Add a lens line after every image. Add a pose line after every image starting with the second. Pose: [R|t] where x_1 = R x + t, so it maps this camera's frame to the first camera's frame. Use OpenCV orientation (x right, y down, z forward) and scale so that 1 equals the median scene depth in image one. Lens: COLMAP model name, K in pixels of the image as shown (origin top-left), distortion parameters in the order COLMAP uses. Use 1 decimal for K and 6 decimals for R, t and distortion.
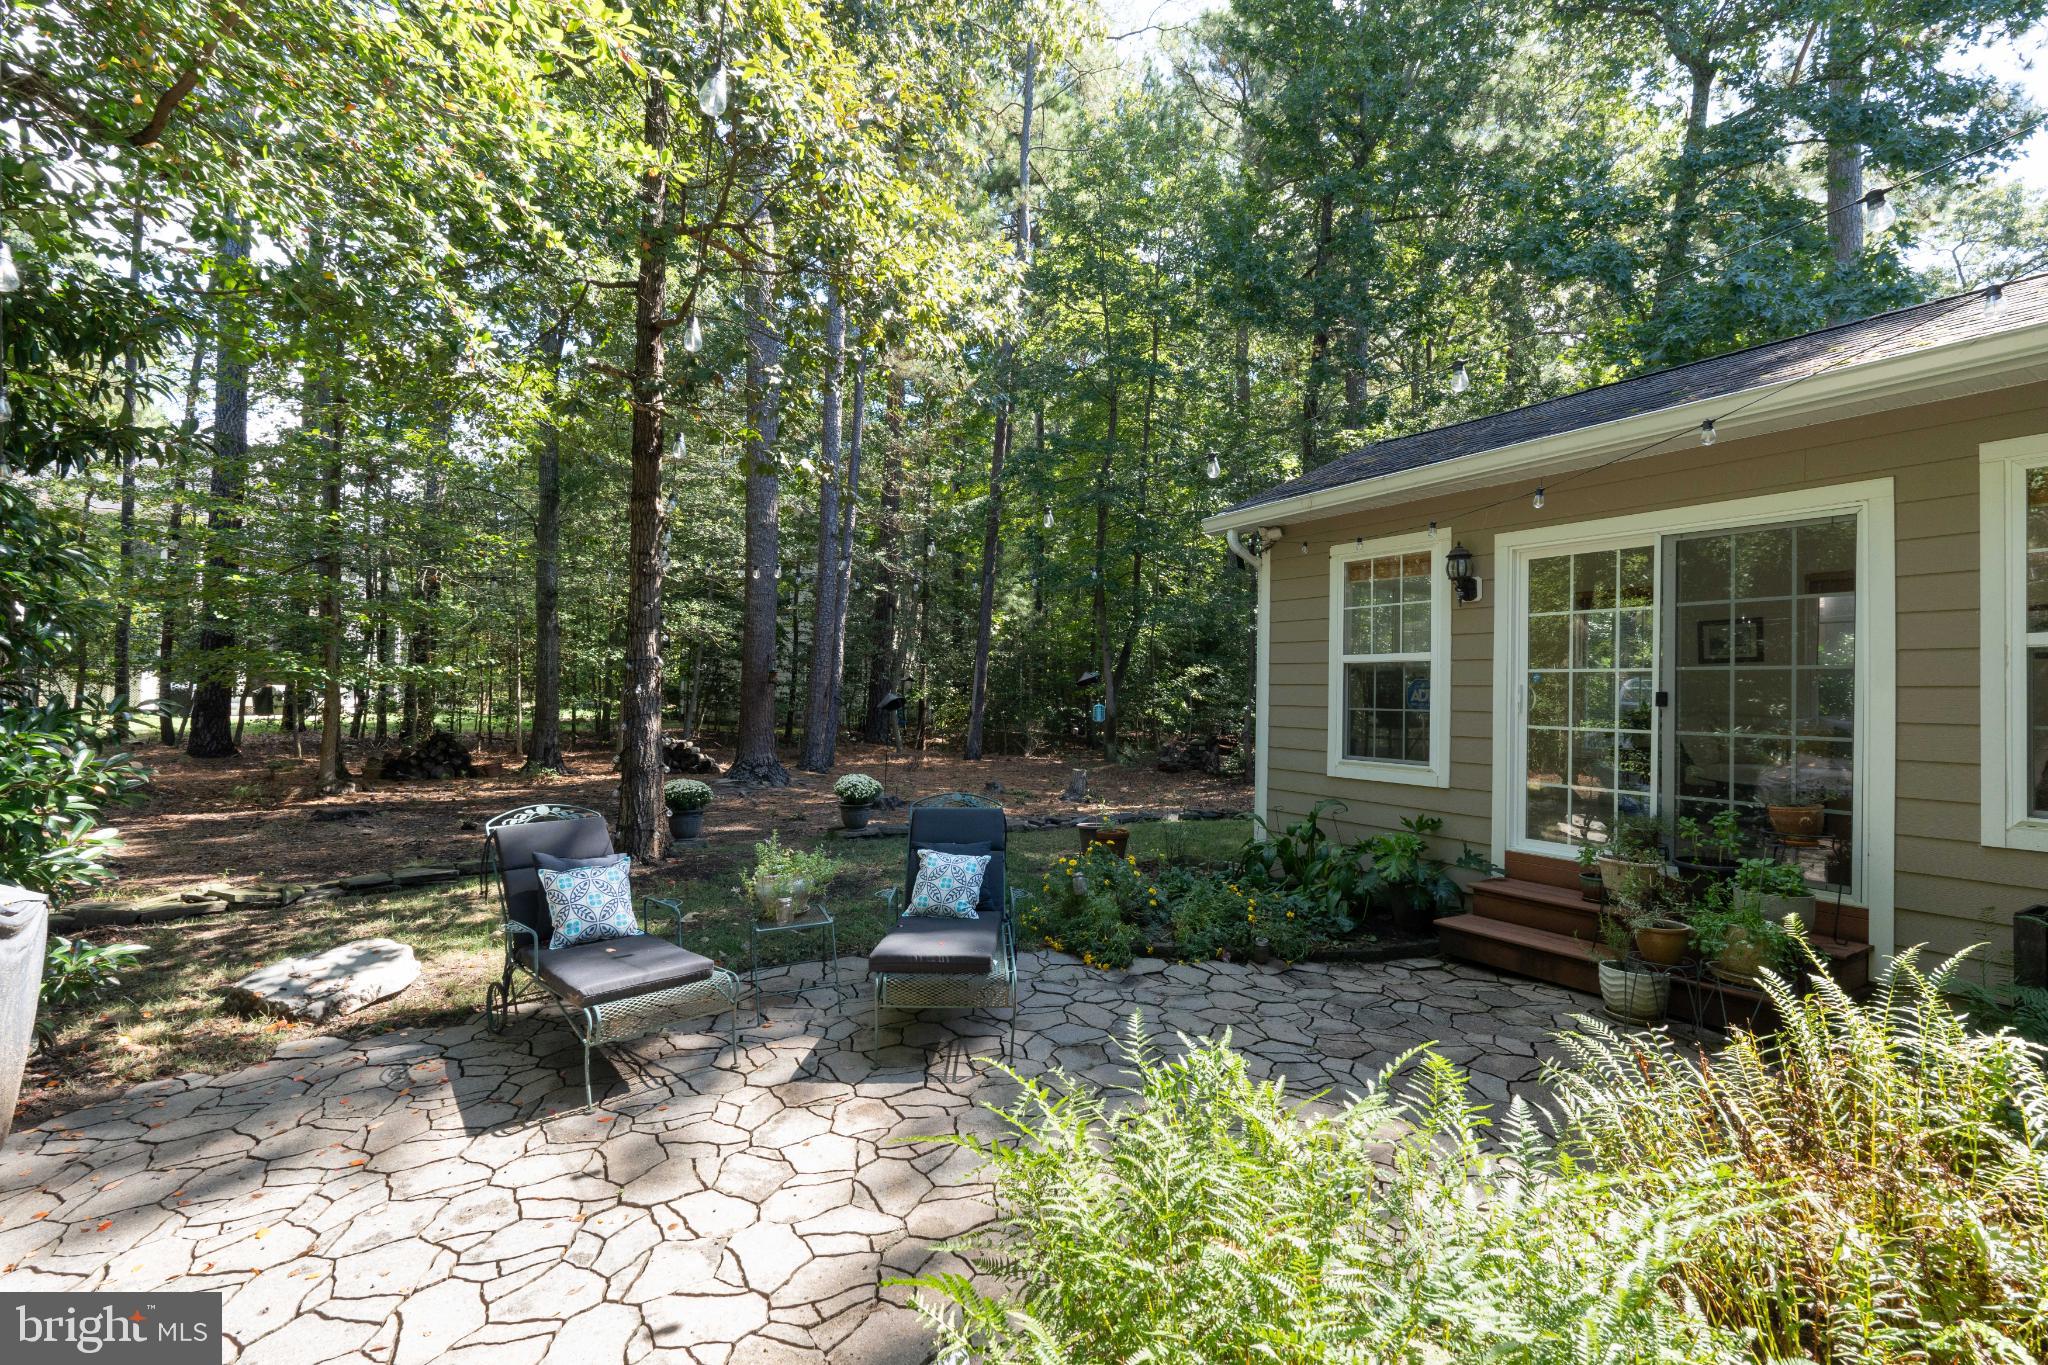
lens RADIAL K [[898.9, 0, 1022.2], [0, 898.9, 683.5], [0, 0, 1]] dist [-0.003153, -0.000139]
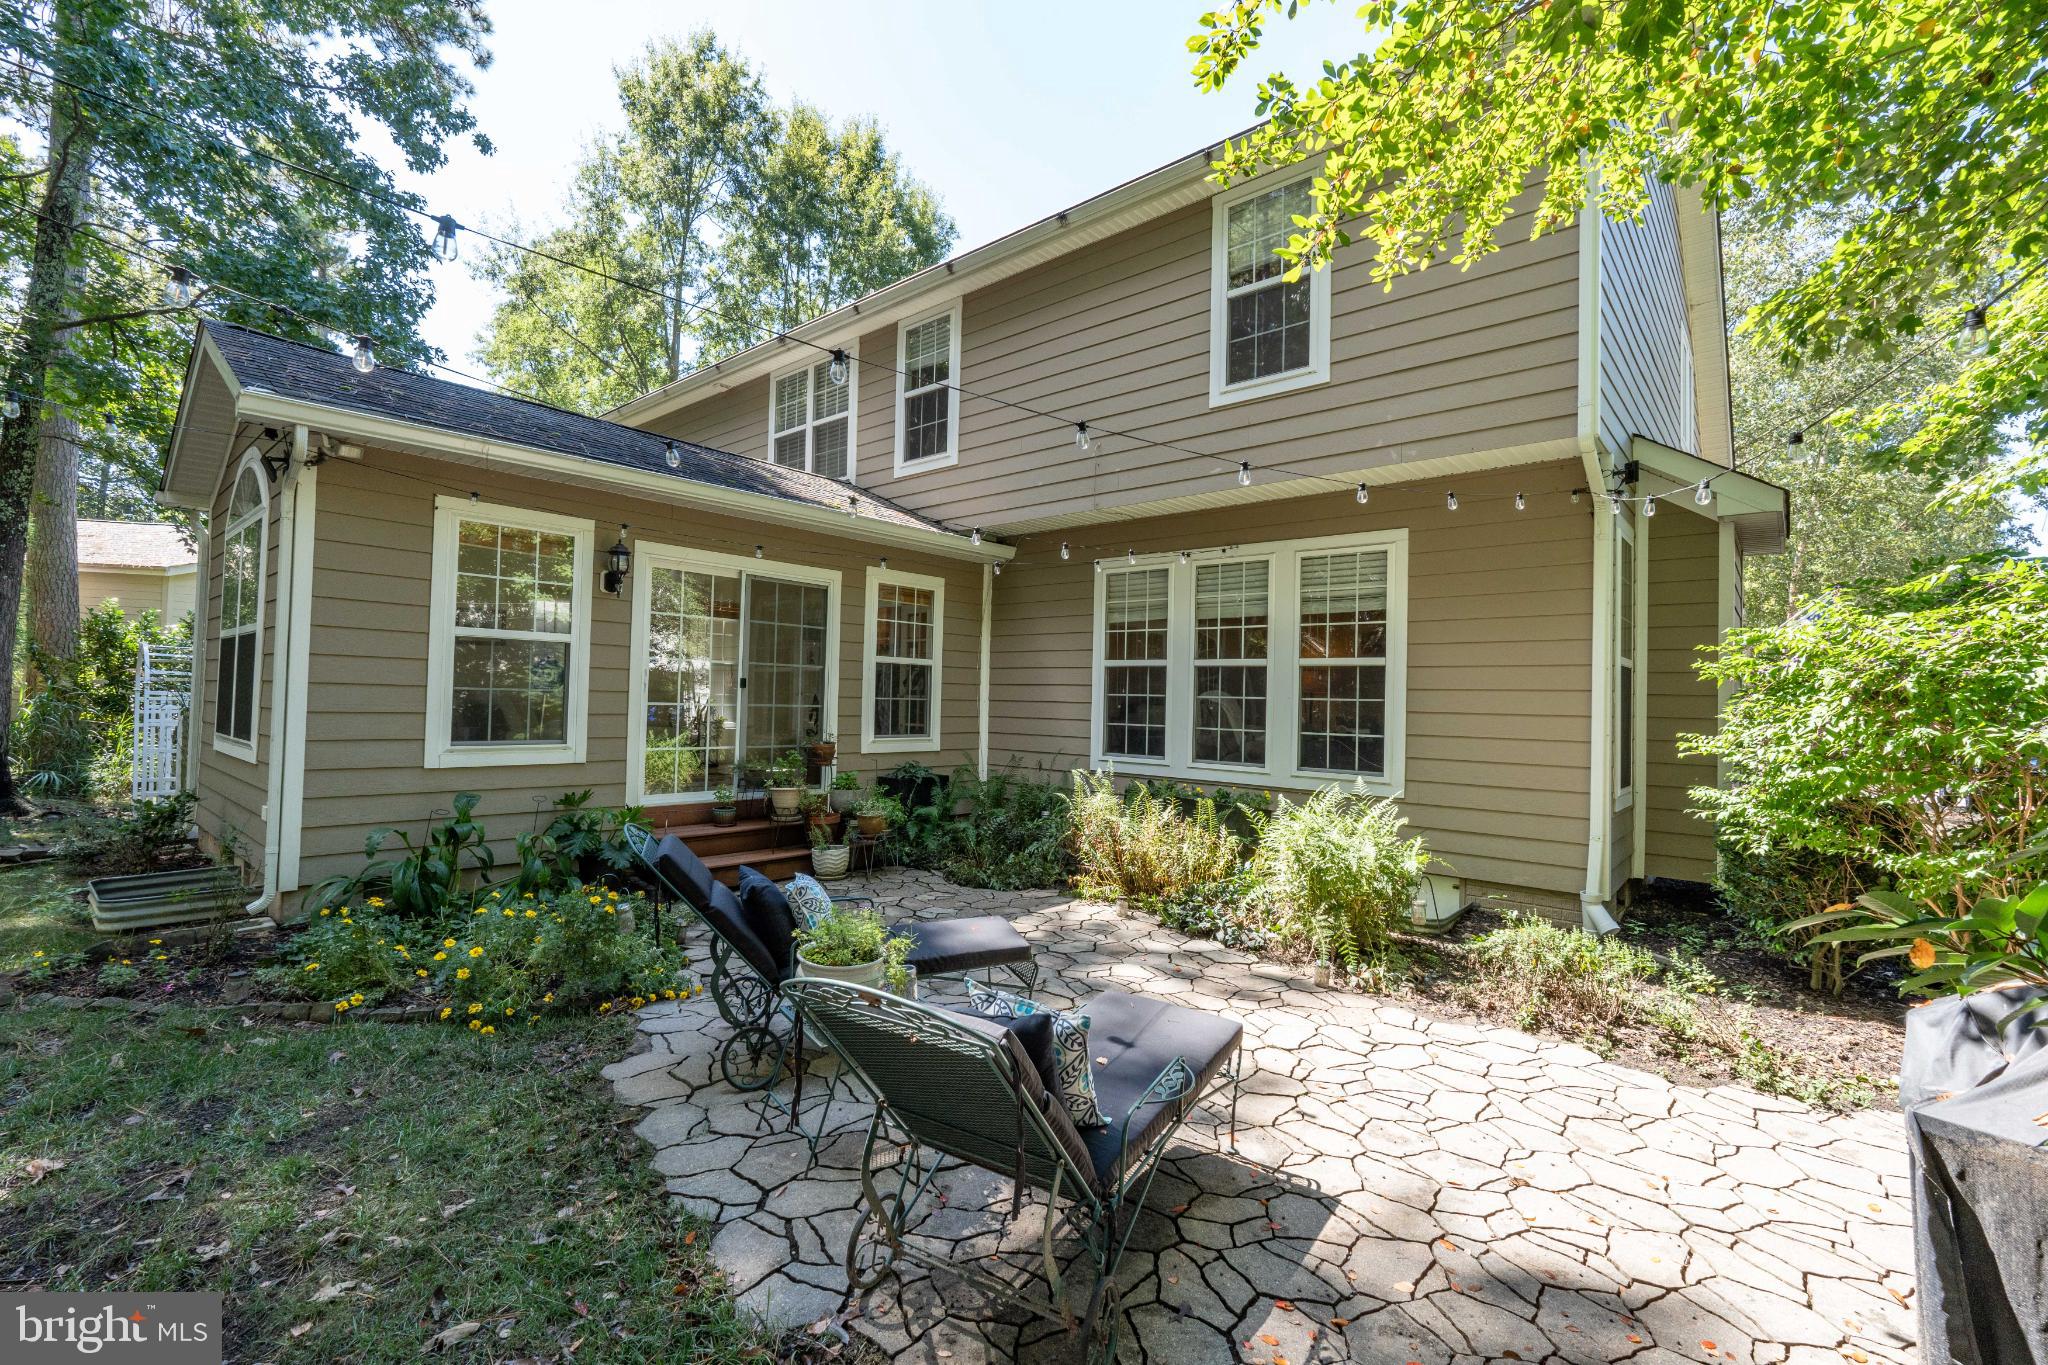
lens RADIAL K [[898.9, 0, 1021.9], [0, 898.9, 682.7], [0, 0, 1]] dist [-0.003153, -0.000139]
pose [[-0.293886, -0.008063, 0.955807, -0.860746], [-0.040524, 0.999170, -0.004032, 0.004635], [-0.954981, -0.039918, -0.293968, 0.993996]]
